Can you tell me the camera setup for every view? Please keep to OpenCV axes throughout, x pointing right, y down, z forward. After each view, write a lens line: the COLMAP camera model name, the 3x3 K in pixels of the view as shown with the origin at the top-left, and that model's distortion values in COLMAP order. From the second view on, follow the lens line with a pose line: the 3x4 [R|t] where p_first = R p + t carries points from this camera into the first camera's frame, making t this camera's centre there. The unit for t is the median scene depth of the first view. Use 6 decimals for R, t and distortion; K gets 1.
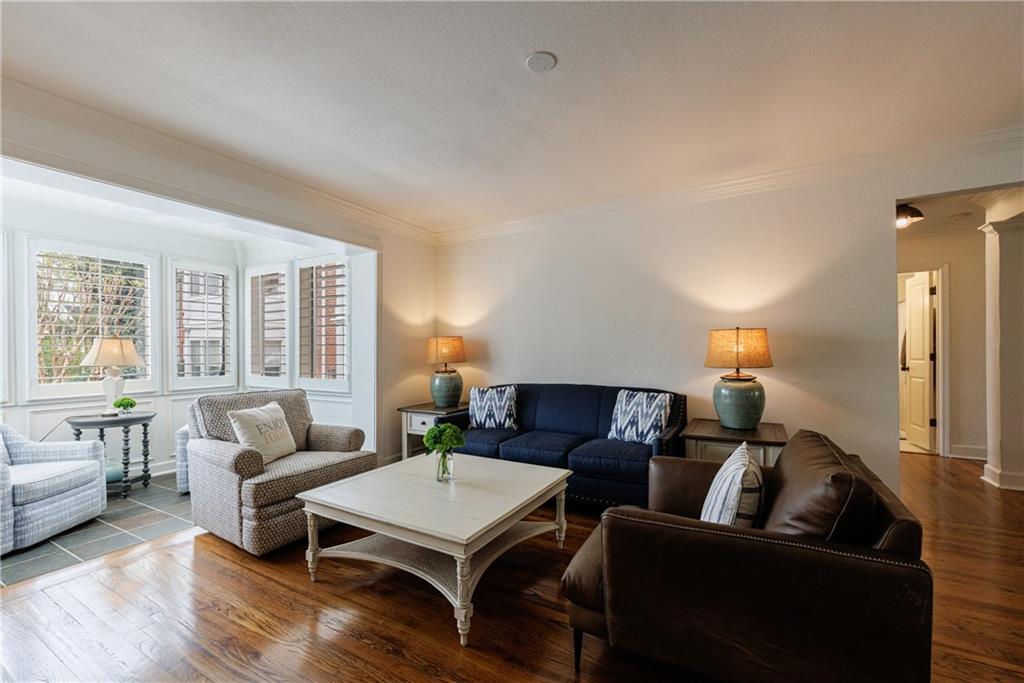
lens RADIAL K [[425.1, 0, 519.3], [0, 425.1, 347.6], [0, 0, 1]] dist [0.003911, -0.000059]
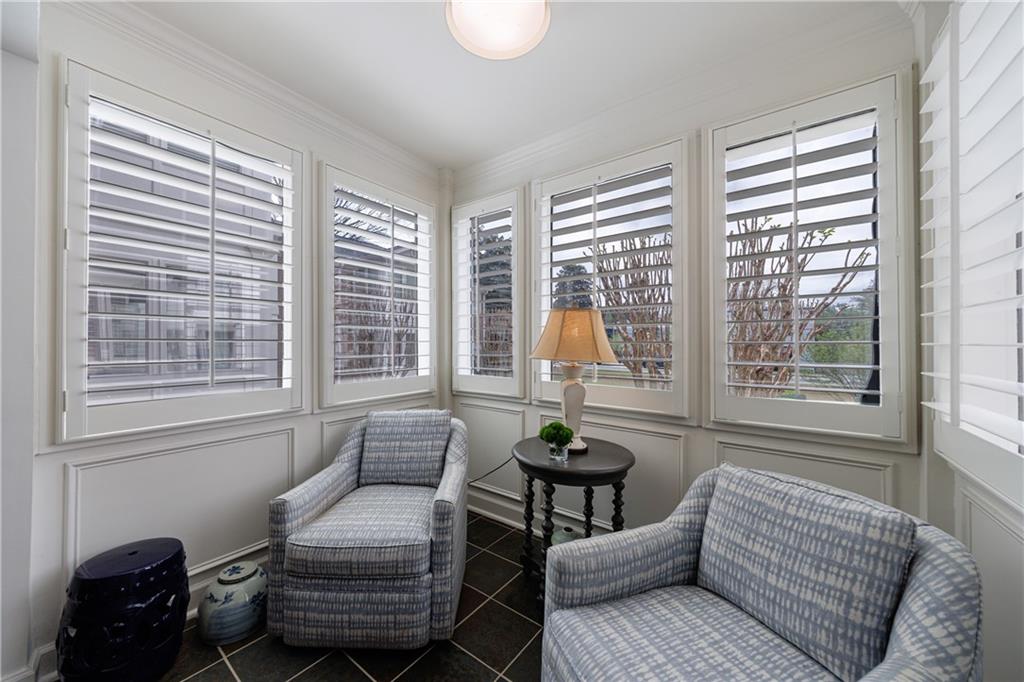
lens RADIAL K [[358.3, 0, 514.8], [0, 358.3, 340.4], [0, 0, 1]] dist [-0.000053, -0.000694]
pose [[-0.133591, -0.001823, -0.991035, -0.509200], [0.000701, 0.999998, -0.001934, 0.018977], [0.991036, -0.000953, -0.133590, 1.046936]]
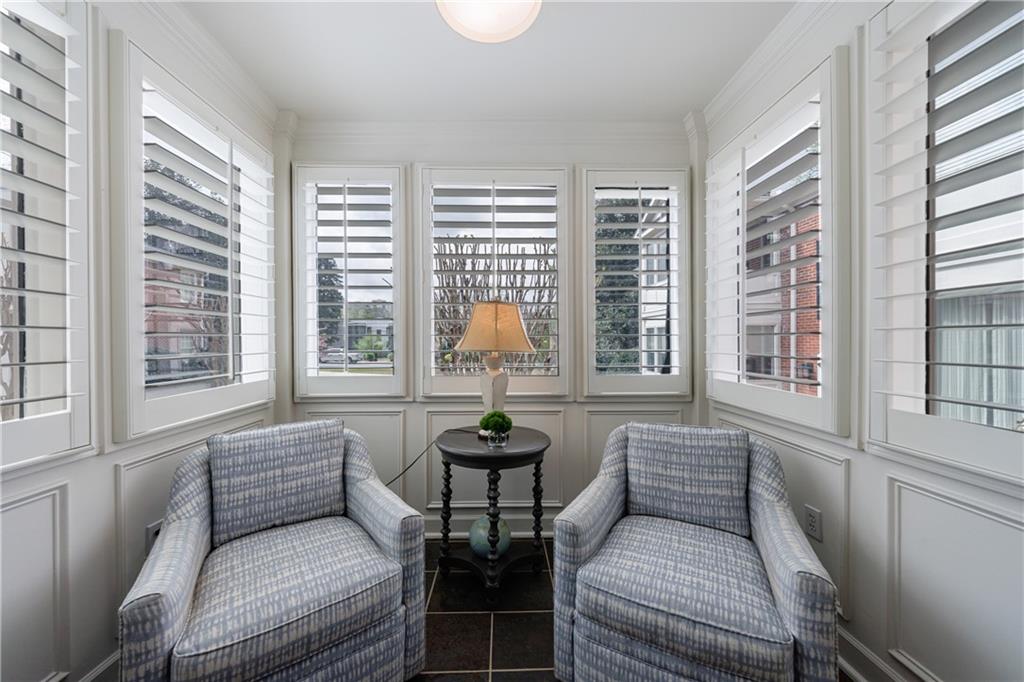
lens RADIAL K [[358.3, 0, 506.5], [0, 358.3, 341.8], [0, 0, 1]] dist [-0.000053, -0.000694]
pose [[0.498039, 0.004430, -0.867144, -0.552627], [0.001870, 0.999979, 0.006182, 0.027867], [0.867153, -0.004700, 0.498020, 0.819207]]
